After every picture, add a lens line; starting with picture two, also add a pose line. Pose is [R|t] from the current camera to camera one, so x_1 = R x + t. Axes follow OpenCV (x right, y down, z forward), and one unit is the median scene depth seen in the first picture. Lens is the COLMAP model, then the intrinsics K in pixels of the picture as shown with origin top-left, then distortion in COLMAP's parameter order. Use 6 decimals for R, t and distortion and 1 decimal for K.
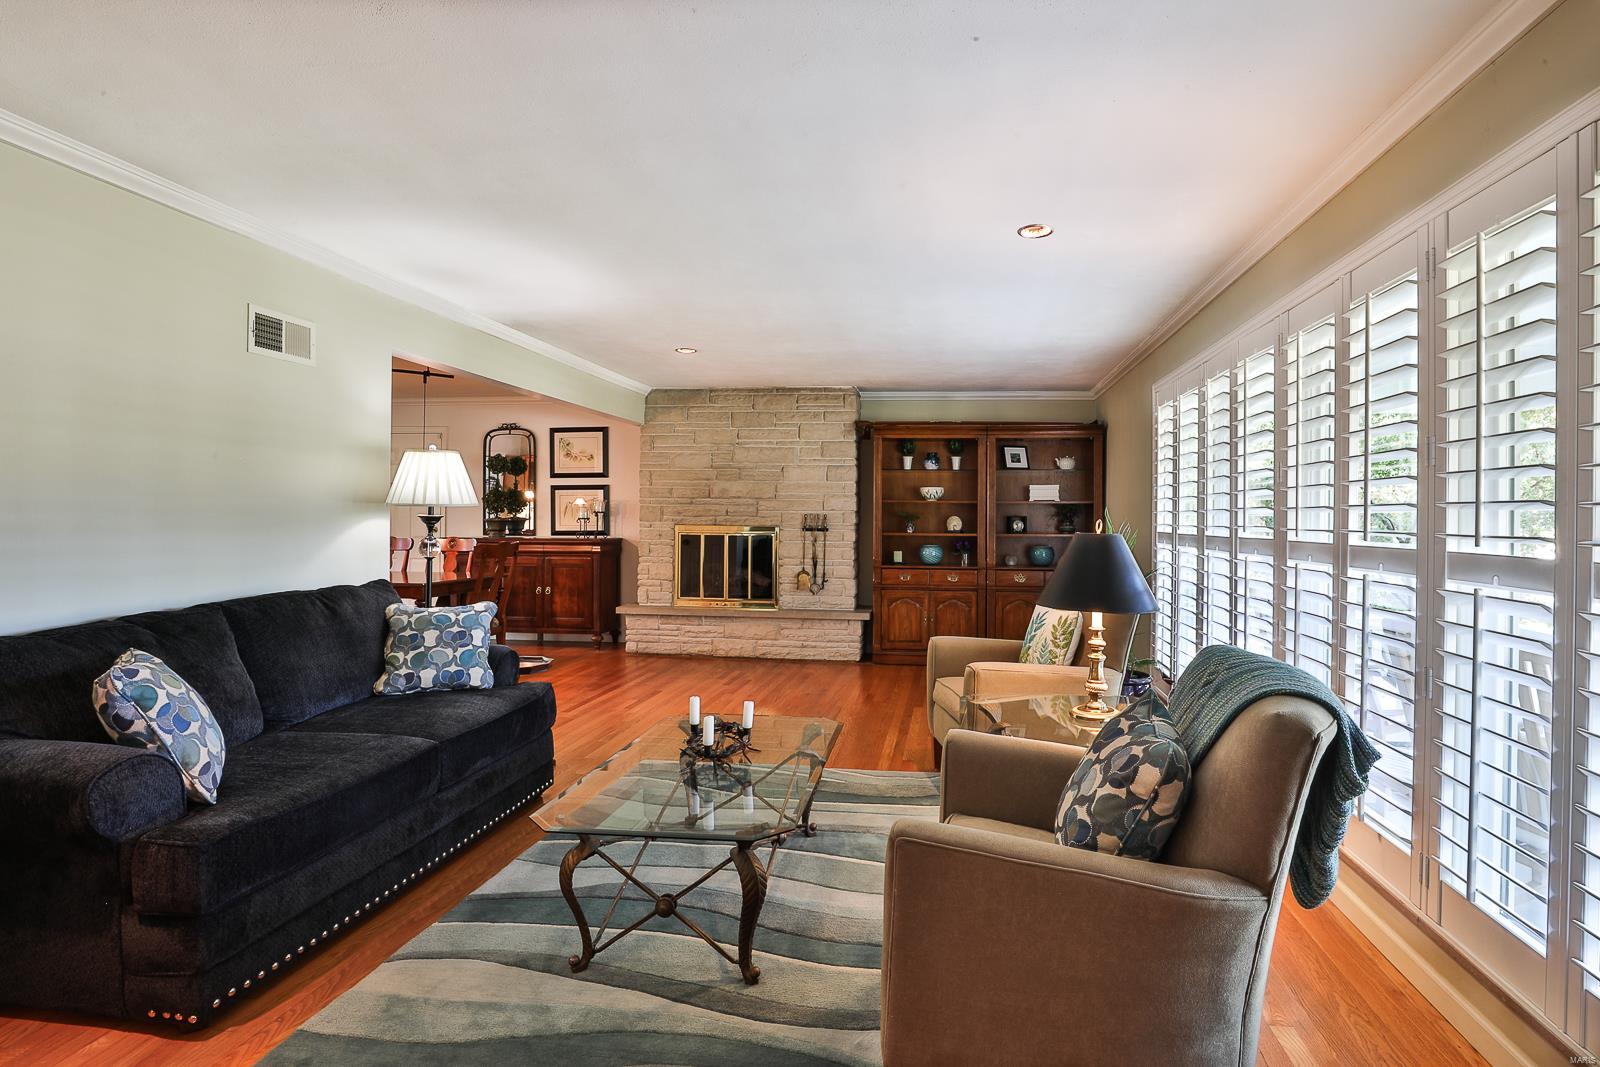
lens RADIAL K [[810.7, 0, 845.4], [0, 810.7, 508.7], [0, 0, 1]] dist [-0.021201, 0.001704]
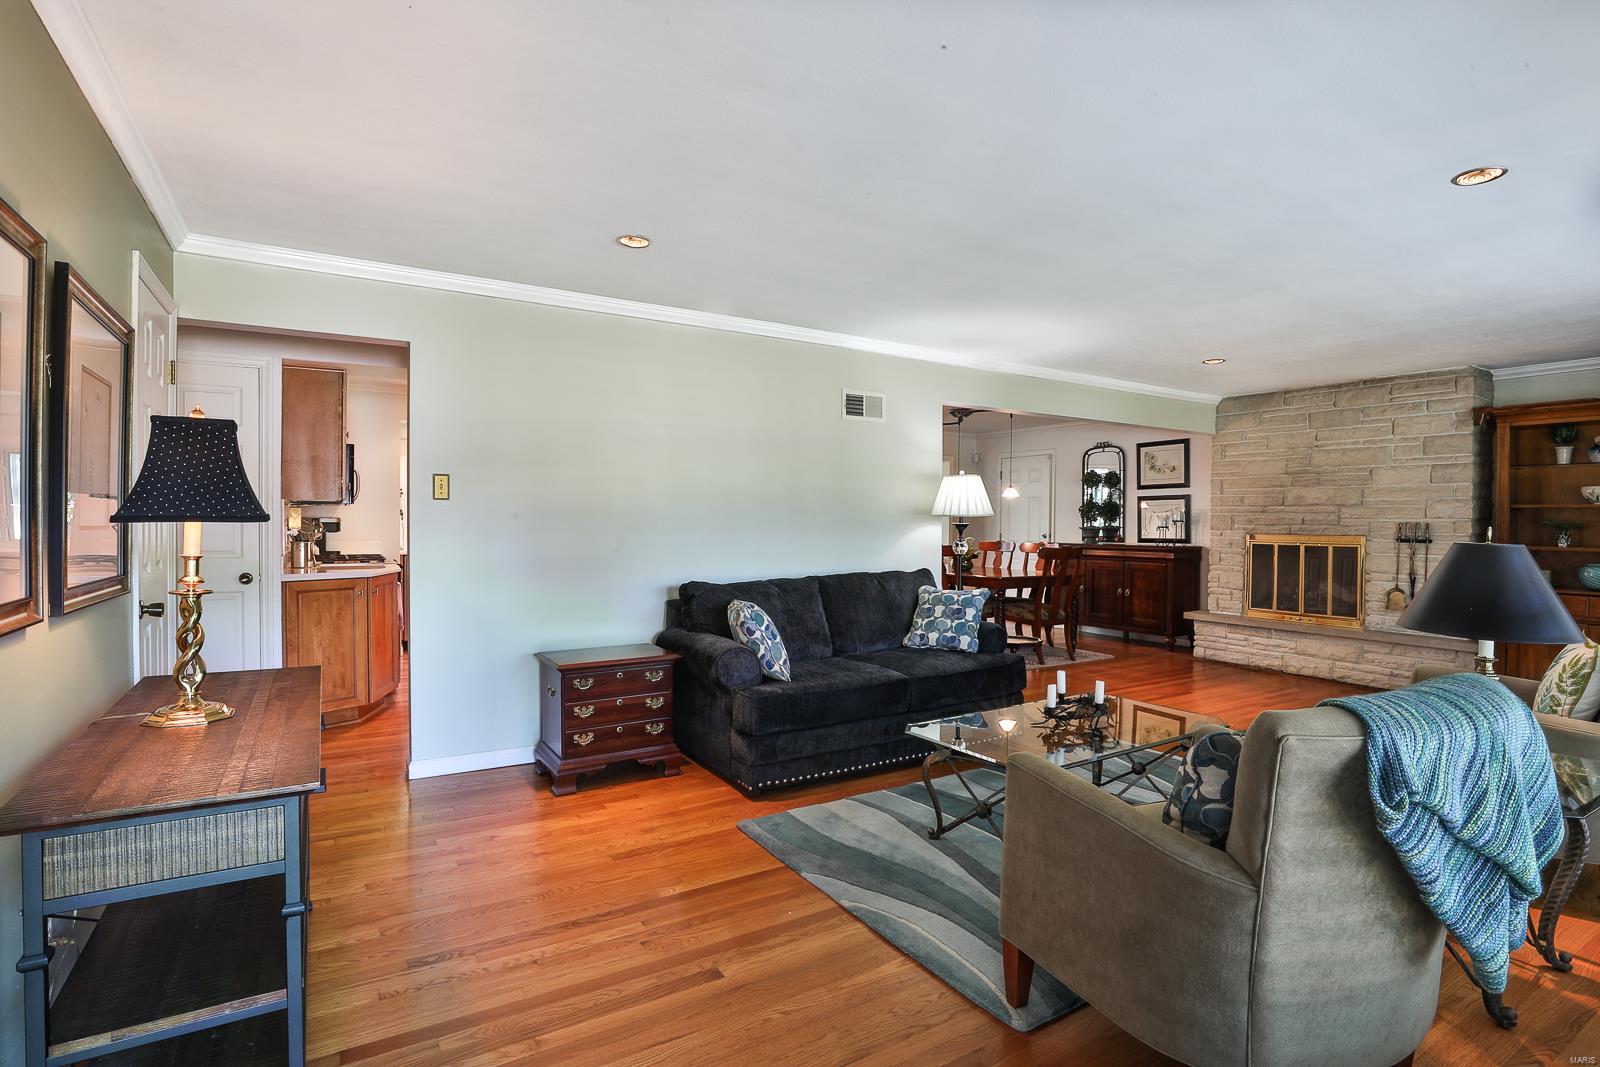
lens RADIAL K [[806.6, 0, 800.0], [0, 806.6, 533.5], [0, 0, 1]] dist [-0.026051, 0.000435]
pose [[0.613913, 0.009831, -0.789313, 0.225775], [0.004732, 0.999859, 0.016135, 0.001491], [0.789360, -0.013641, 0.613779, -0.021811]]
